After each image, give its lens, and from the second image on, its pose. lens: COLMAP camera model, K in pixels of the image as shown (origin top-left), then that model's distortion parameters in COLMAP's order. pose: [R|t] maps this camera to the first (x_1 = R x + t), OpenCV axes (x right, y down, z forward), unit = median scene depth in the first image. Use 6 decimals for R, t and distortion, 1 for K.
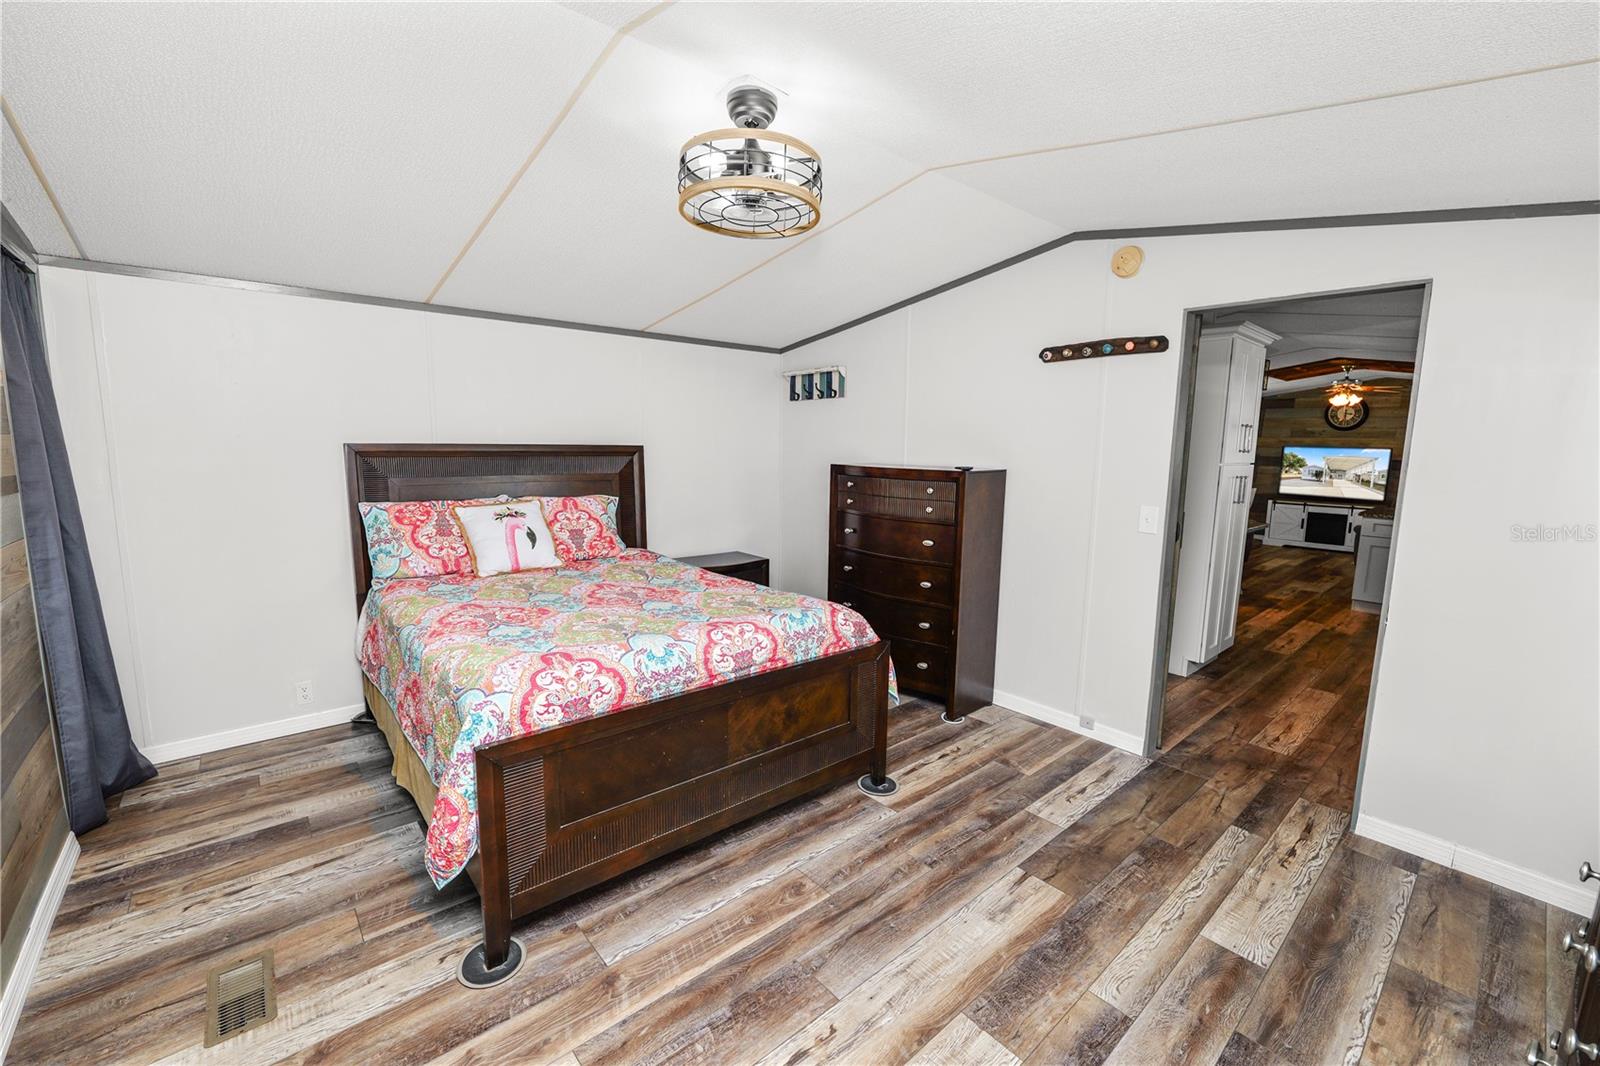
lens RADIAL K [[651.5, 0, 796.7], [0, 651.5, 531.3], [0, 0, 1]] dist [-0.013876, 0.001329]
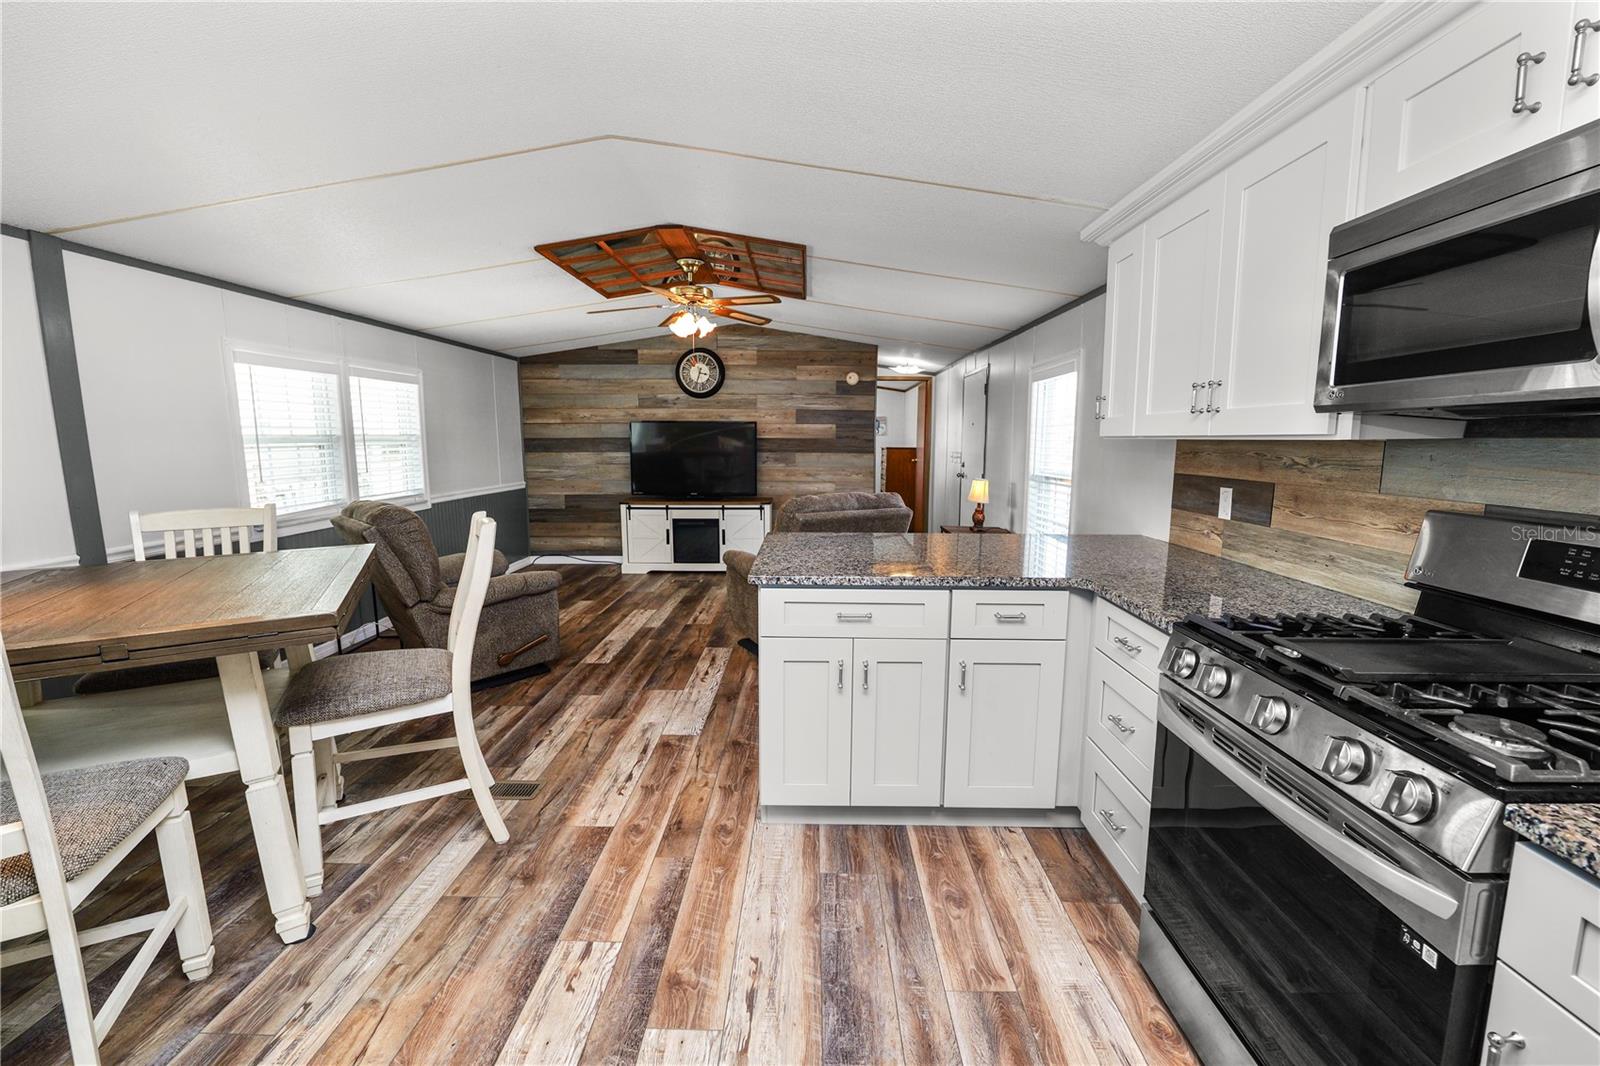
lens RADIAL K [[651.5, 0, 799.8], [0, 651.5, 529.1], [0, 0, 1]] dist [-0.013876, 0.001329]
pose [[0.668029, -0.117155, 0.734855, 1.409061], [0.110074, 0.992223, 0.058122, -0.160521], [-0.735949, 0.042062, 0.675730, 1.648567]]
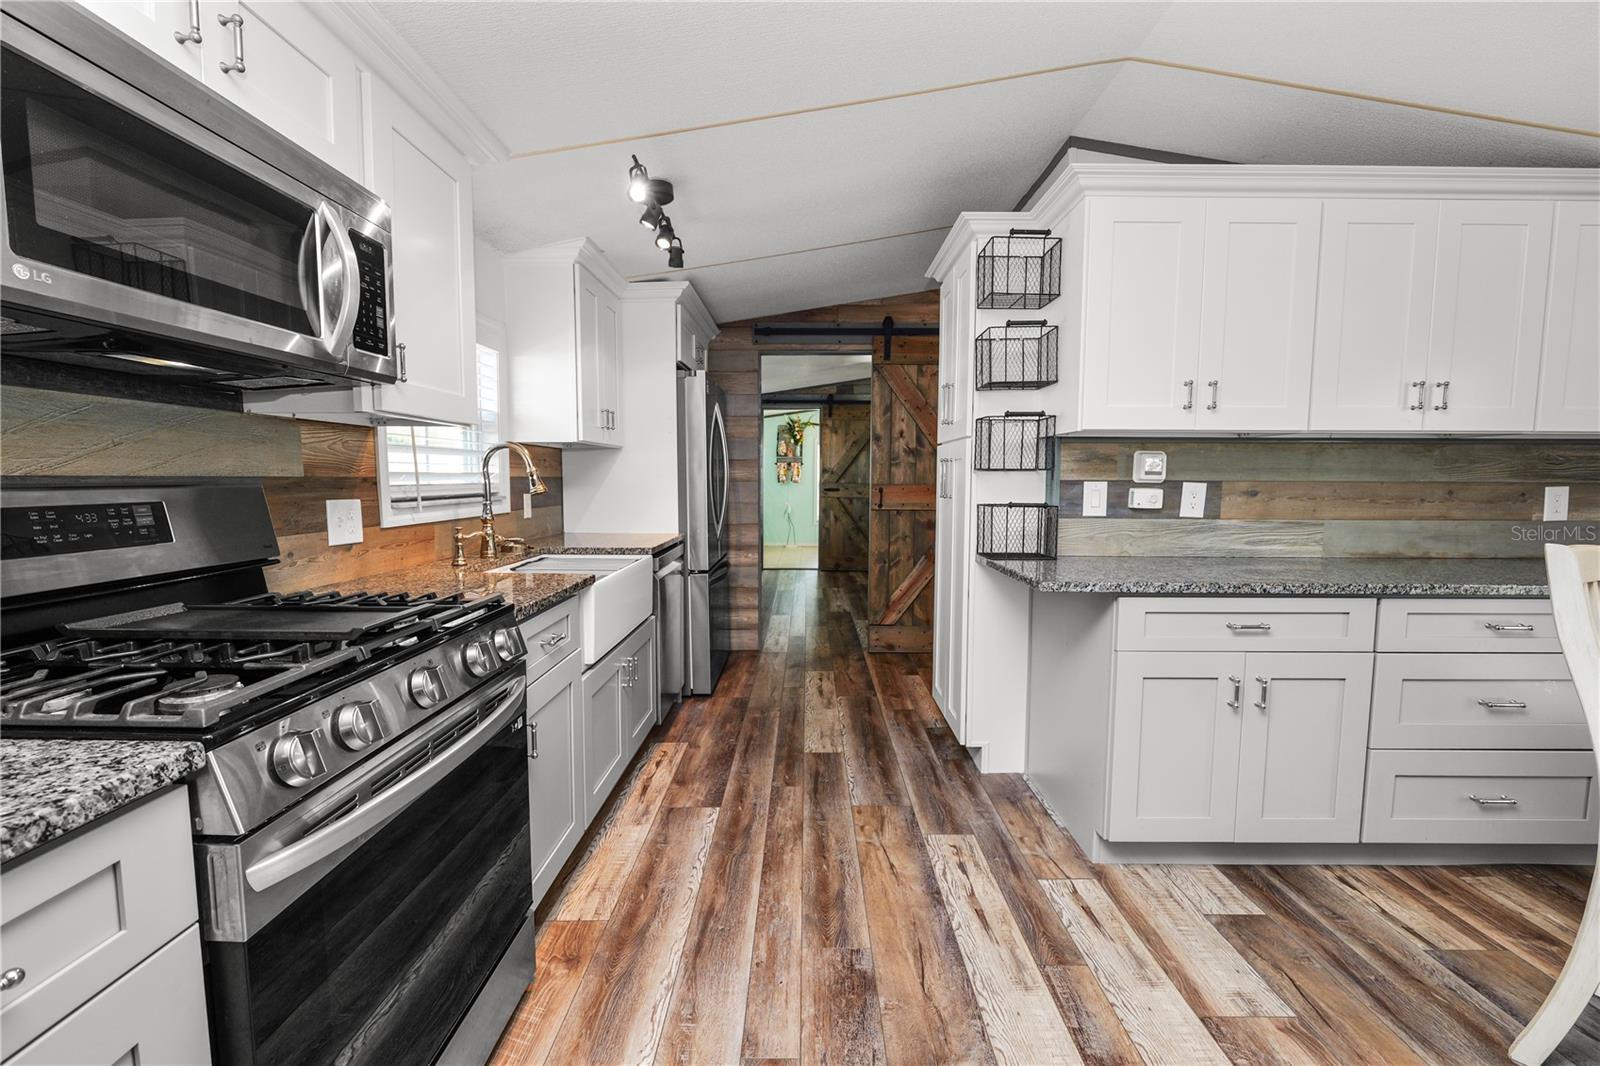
lens RADIAL K [[651.5, 0, 798.6], [0, 651.5, 533.8], [0, 0, 1]] dist [-0.013876, 0.001329]
pose [[-0.662329, 0.046563, -0.747765, 2.102042], [-0.114751, 0.979986, 0.162663, -0.162301], [0.740373, 0.193544, -0.643730, 2.150375]]
